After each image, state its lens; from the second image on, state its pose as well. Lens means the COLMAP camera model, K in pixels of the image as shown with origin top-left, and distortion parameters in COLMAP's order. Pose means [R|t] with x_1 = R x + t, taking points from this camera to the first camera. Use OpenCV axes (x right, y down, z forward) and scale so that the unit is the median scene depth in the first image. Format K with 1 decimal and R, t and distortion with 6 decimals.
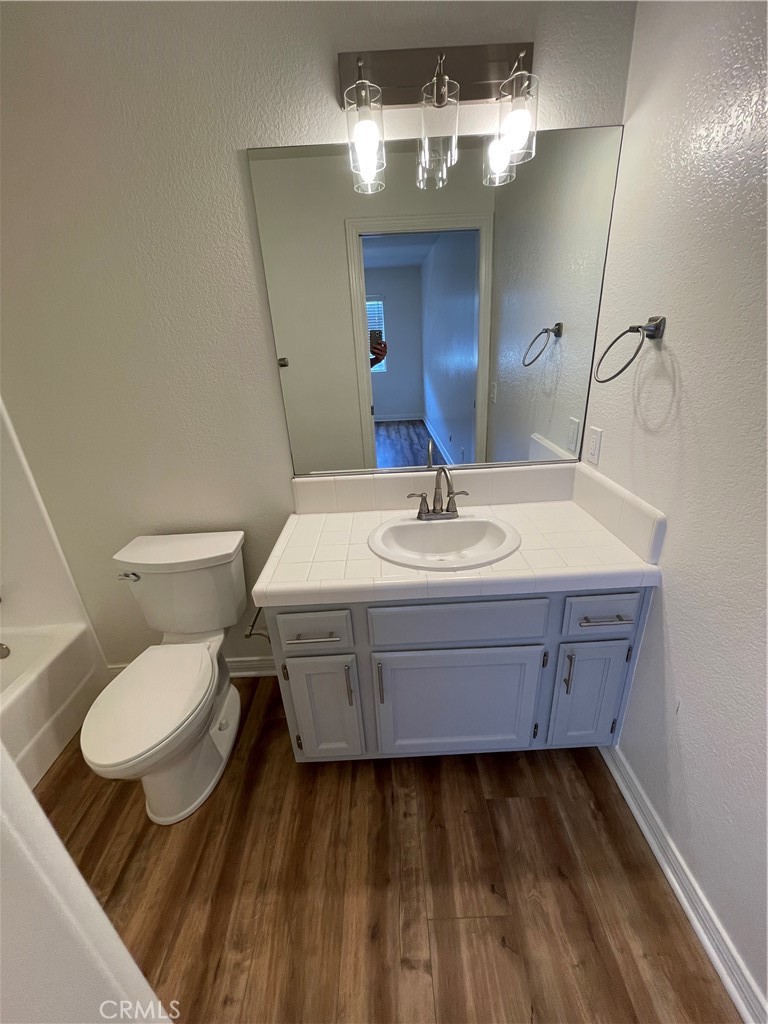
lens RADIAL K [[410.7, 0, 384.0], [0, 410.7, 512.0], [0, 0, 1]] dist [0.001034, 0.000330]
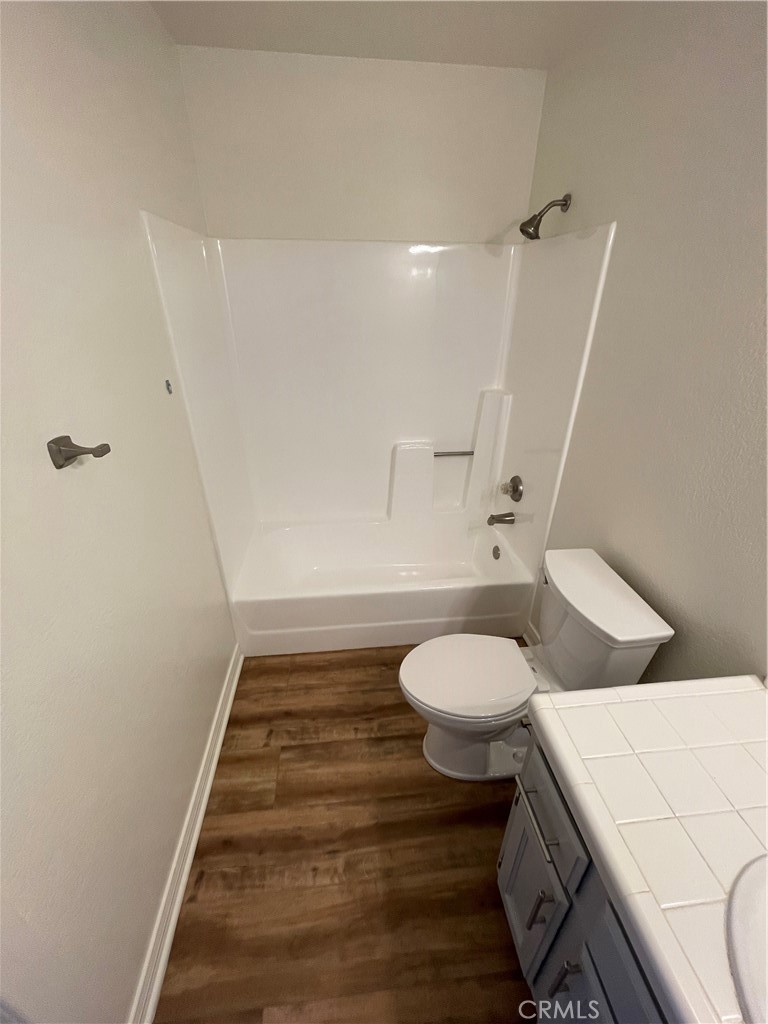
lens RADIAL K [[410.7, 0, 384.0], [0, 410.7, 512.0], [0, 0, 1]] dist [0.001034, 0.000330]
pose [[0.091053, 0.508545, -0.856207, 0.128969], [-0.395989, 0.807372, 0.437428, -0.282021], [0.913730, 0.299219, 0.274892, 0.382948]]
